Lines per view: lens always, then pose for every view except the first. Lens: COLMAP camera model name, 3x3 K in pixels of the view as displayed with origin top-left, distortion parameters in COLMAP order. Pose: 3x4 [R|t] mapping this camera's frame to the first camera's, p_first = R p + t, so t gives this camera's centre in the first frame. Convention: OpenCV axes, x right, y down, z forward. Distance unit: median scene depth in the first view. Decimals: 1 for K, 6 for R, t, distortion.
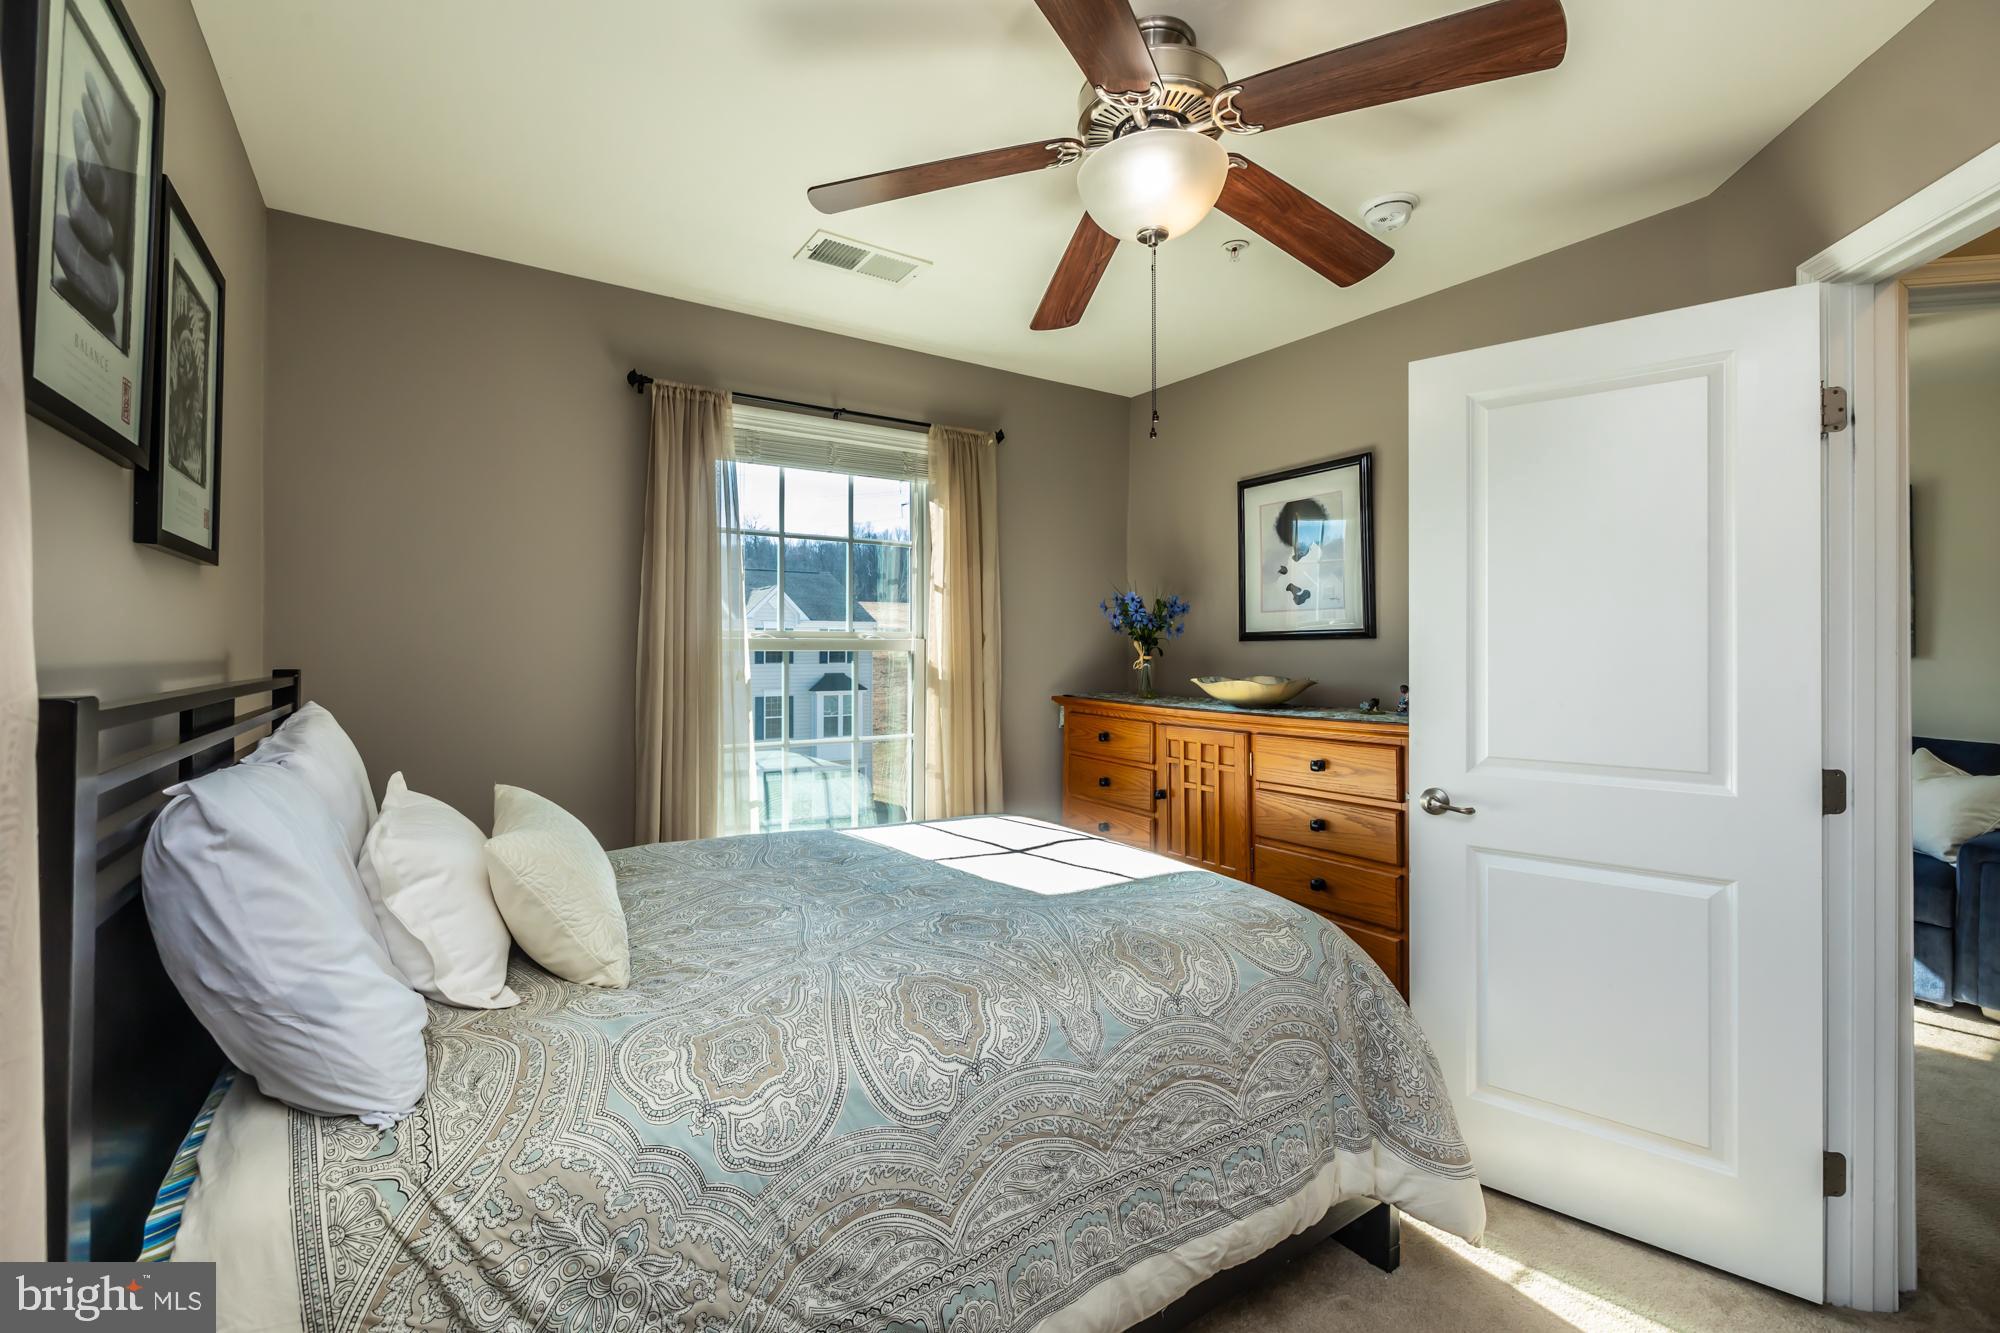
lens RADIAL K [[841.7, 0, 1001.3], [0, 841.7, 653.1], [0, 0, 1]] dist [-0.000662, -0.000240]
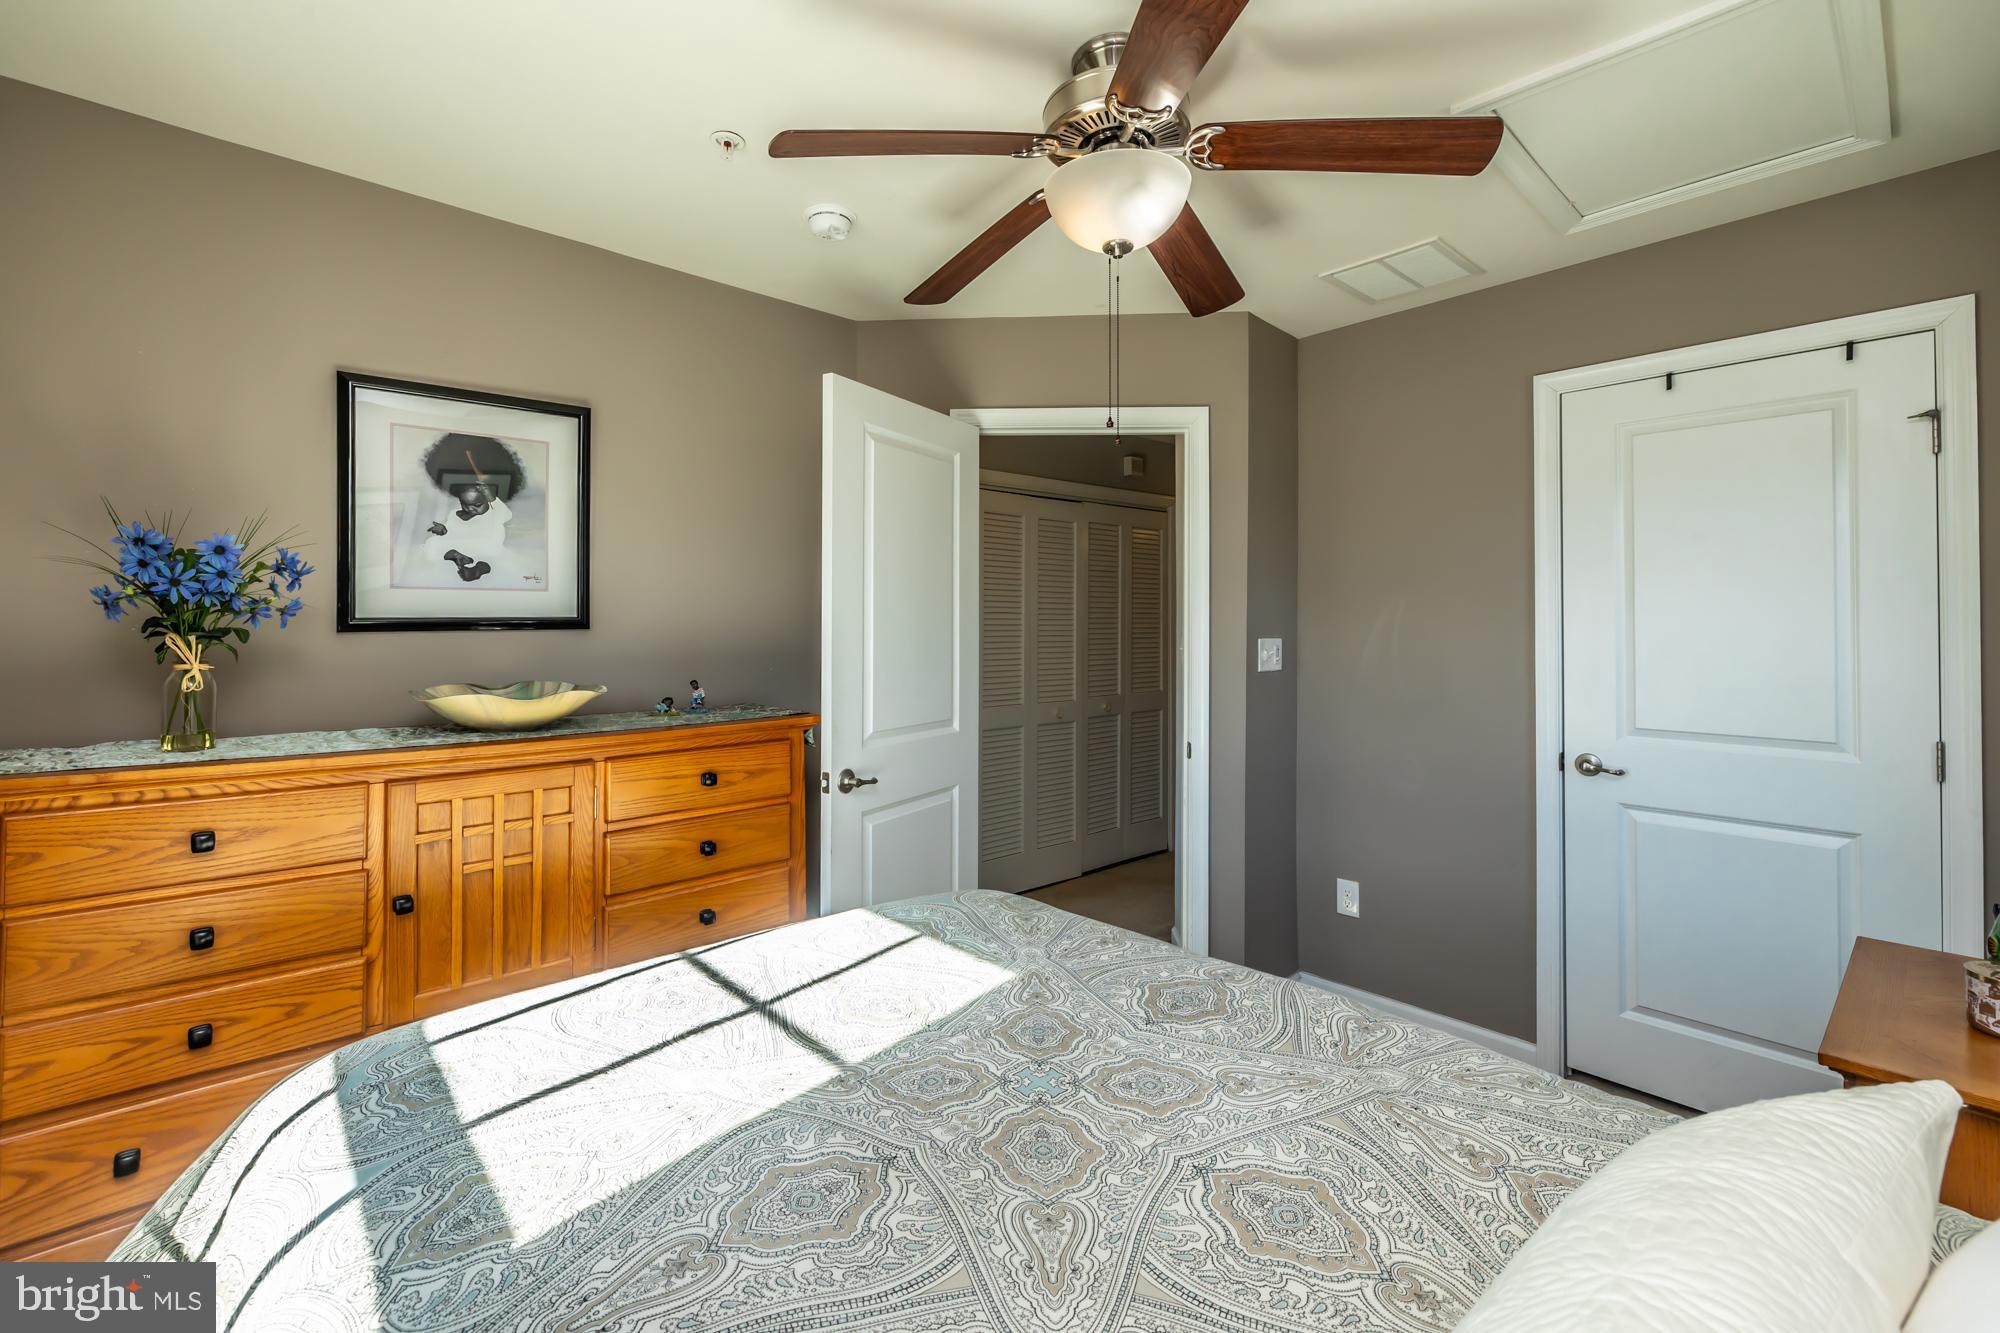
lens RADIAL K [[842.2, 0, 990.6], [0, 842.2, 625.5], [0, 0, 1]] dist [-0.000733, -0.000130]
pose [[-0.133793, -0.000382, 0.991009, -0.762150], [0.001039, 0.999999, 0.000526, -0.036437], [-0.991009, 0.001100, -0.133793, 1.208170]]
